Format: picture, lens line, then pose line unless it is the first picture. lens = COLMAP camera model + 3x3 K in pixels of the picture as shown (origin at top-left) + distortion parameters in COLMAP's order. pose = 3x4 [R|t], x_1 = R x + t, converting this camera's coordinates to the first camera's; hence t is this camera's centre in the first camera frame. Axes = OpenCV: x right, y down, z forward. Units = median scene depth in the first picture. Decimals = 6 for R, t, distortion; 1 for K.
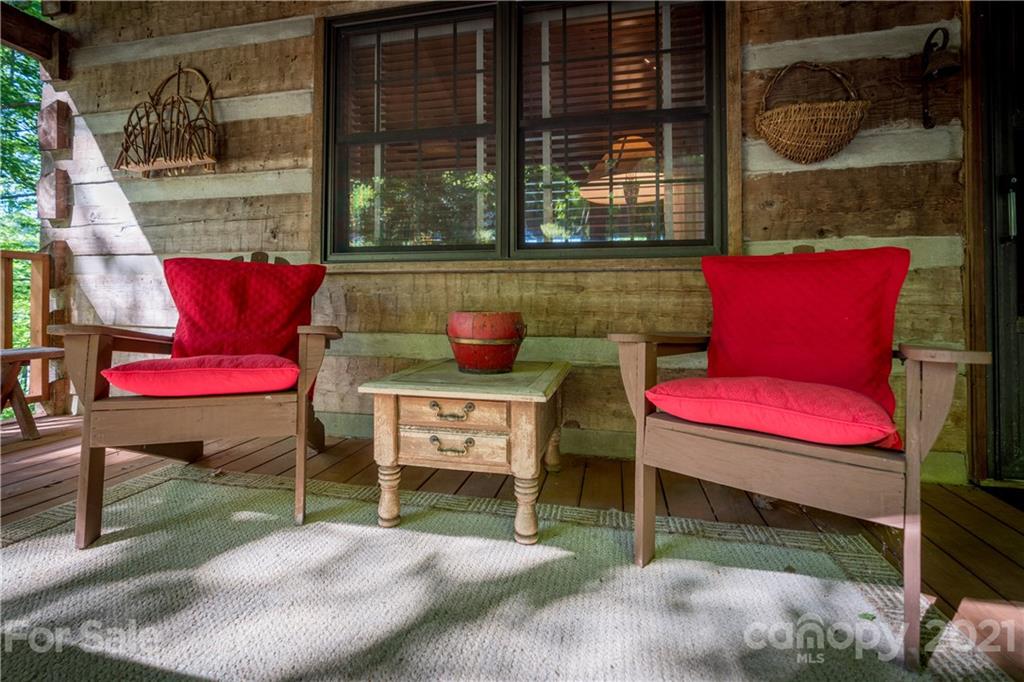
lens RADIAL K [[471.1, 0, 510.4], [0, 471.1, 290.6], [0, 0, 1]] dist [0.001190, 0.000215]
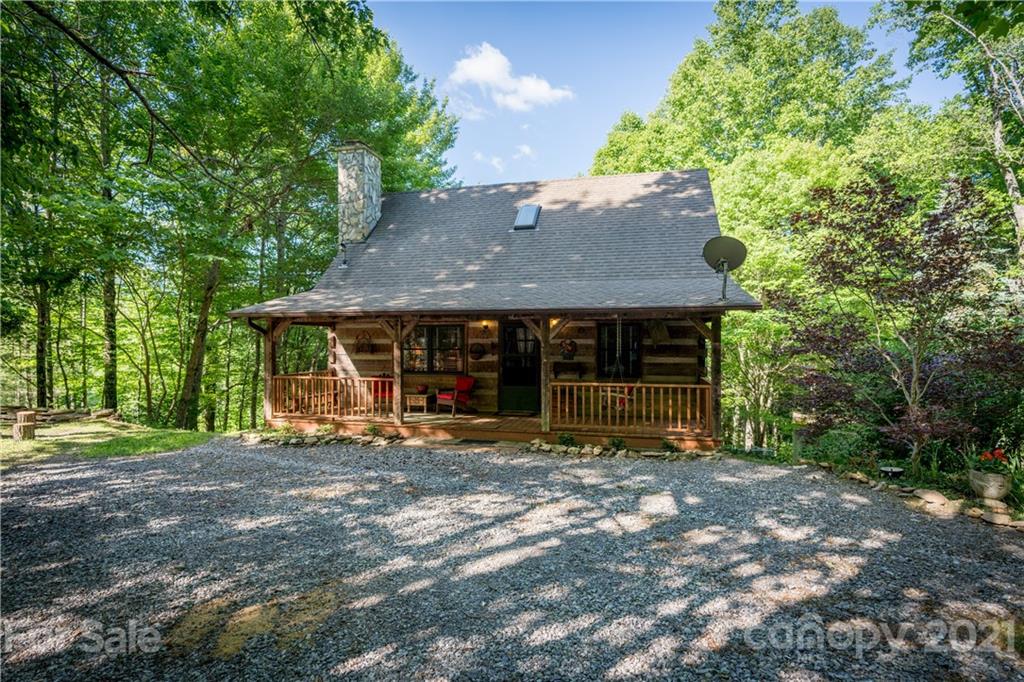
lens RADIAL K [[457.3, 0, 512.0], [0, 457.3, 341.0], [0, 0, 1]] dist [-0.000598, -0.000234]
pose [[0.999965, -0.005526, -0.006240, 0.865525], [0.005563, 0.999968, 0.005801, -0.420710], [0.006208, -0.005835, 0.999964, -3.751978]]
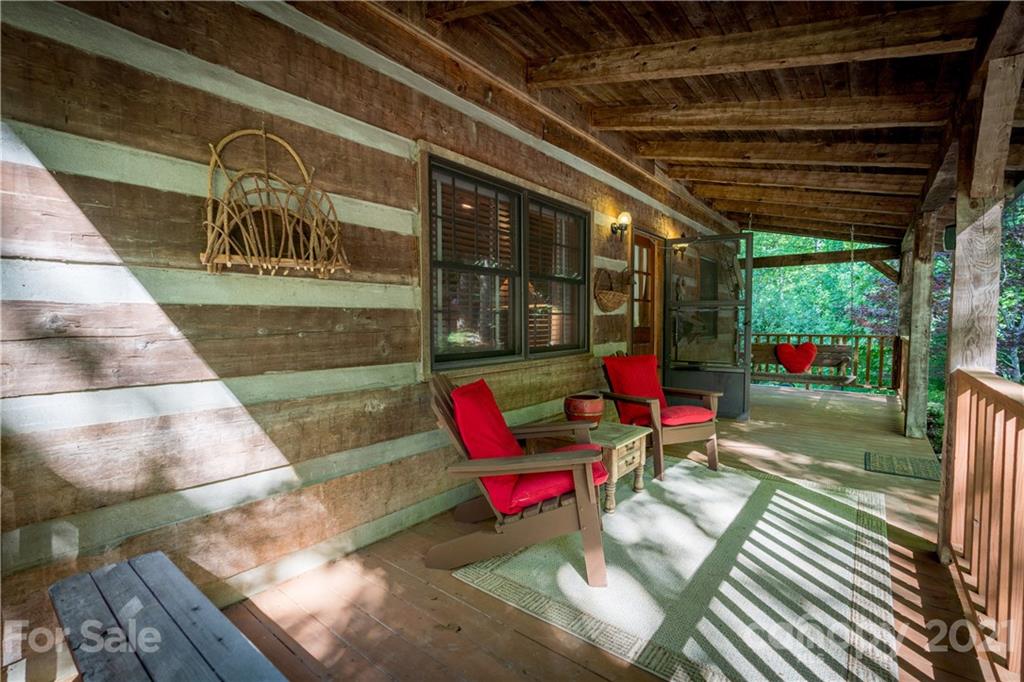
lens RADIAL K [[457.3, 0, 512.0], [0, 457.3, 341.0], [0, 0, 1]] dist [-0.000598, -0.000234]
pose [[0.439981, -0.043054, 0.896975, -1.258666], [-0.011795, 0.998487, 0.053712, -0.189923], [-0.897930, -0.034212, 0.438807, 0.324493]]
